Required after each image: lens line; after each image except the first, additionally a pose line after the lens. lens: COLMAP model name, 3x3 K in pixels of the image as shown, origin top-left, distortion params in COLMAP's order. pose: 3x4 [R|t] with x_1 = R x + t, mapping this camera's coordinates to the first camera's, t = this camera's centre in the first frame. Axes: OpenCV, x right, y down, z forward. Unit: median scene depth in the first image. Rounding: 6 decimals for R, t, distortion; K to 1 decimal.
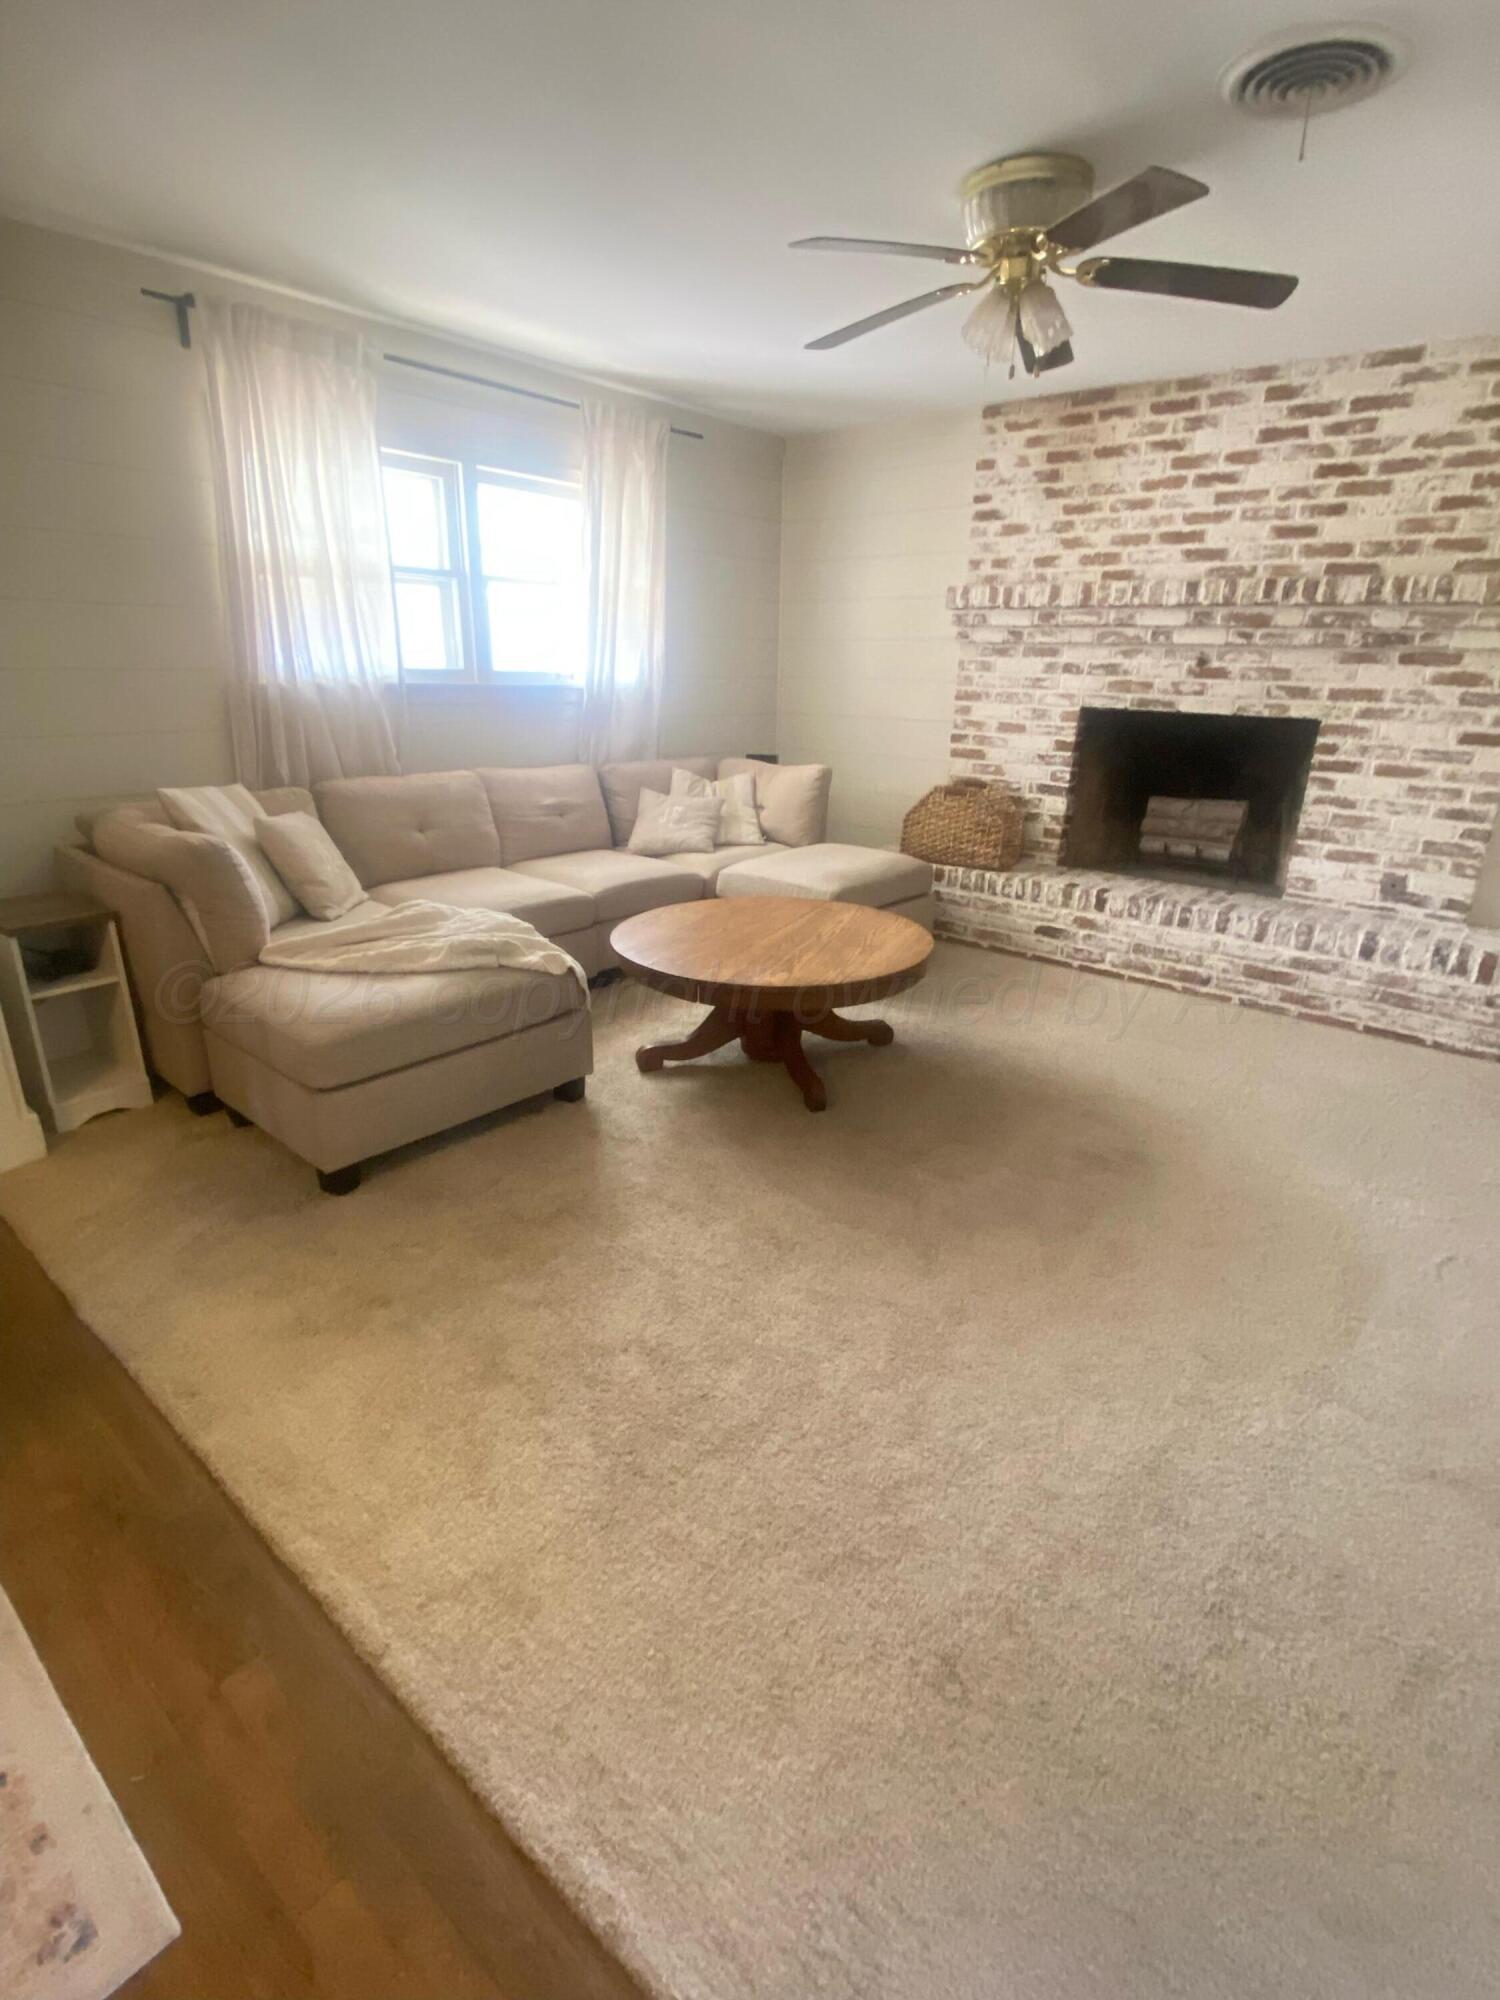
lens RADIAL K [[1012.7, 0, 806.5], [0, 1012.7, 1004.2], [0, 0, 1]] dist [0.190088, -0.097084]
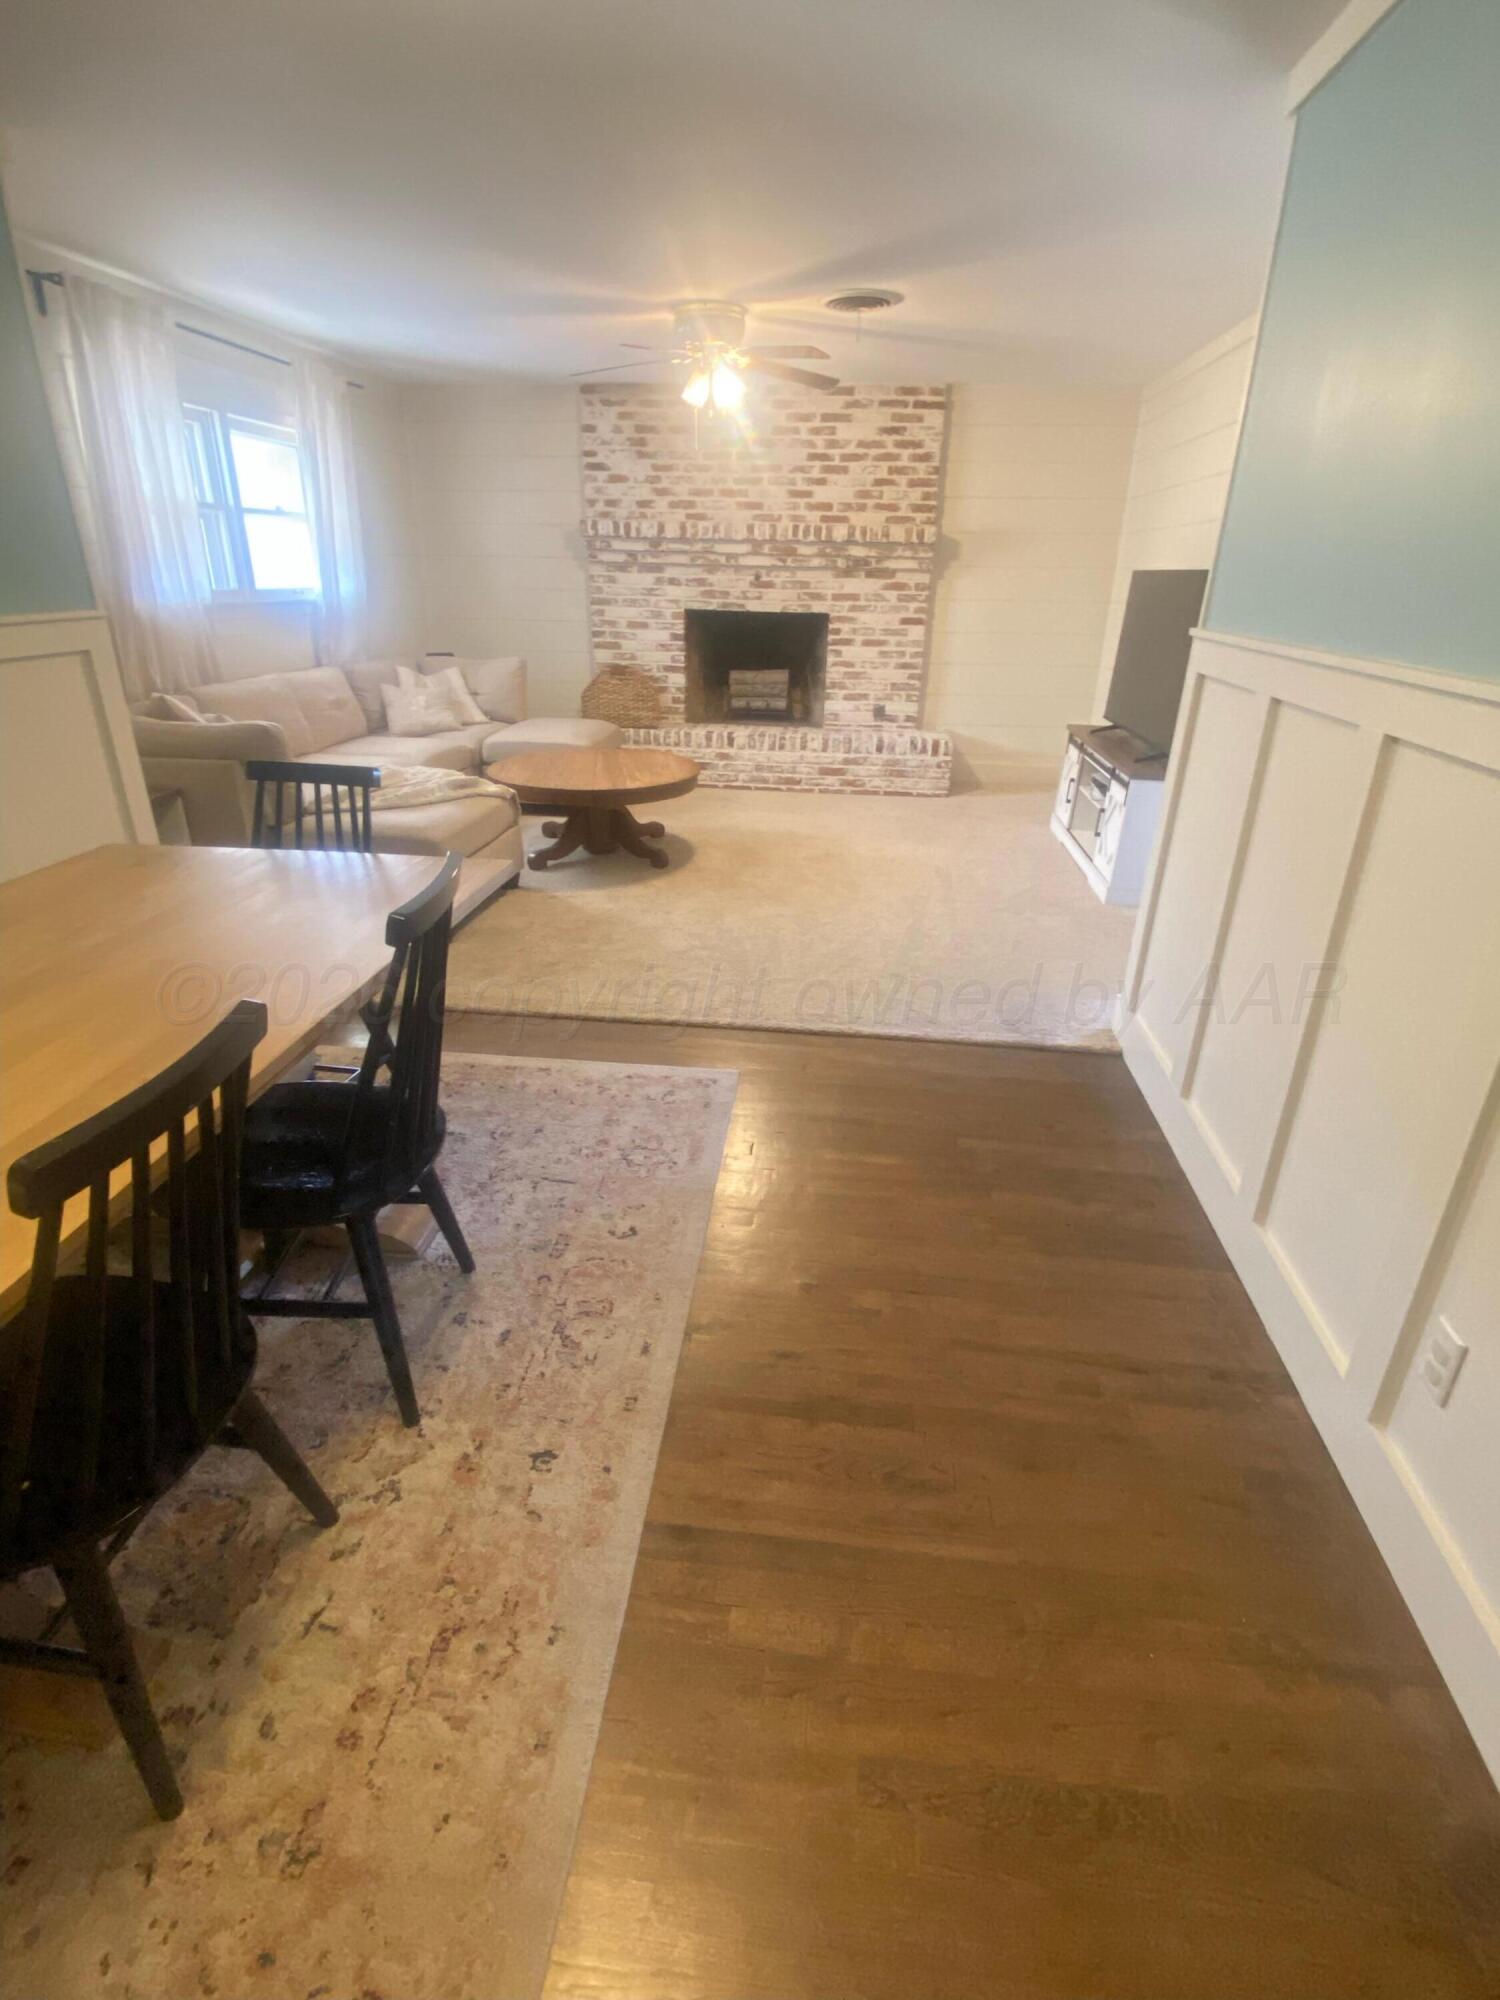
lens RADIAL K [[992.8, 0, 750.0], [0, 992.8, 1000.0], [0, 0, 1]] dist [0.186786, -0.000246]
pose [[0.866504, -0.222706, 0.446736, -0.470002], [0.183544, 0.974410, 0.129753, 0.094140], [-0.464202, -0.030436, 0.885207, -0.382305]]
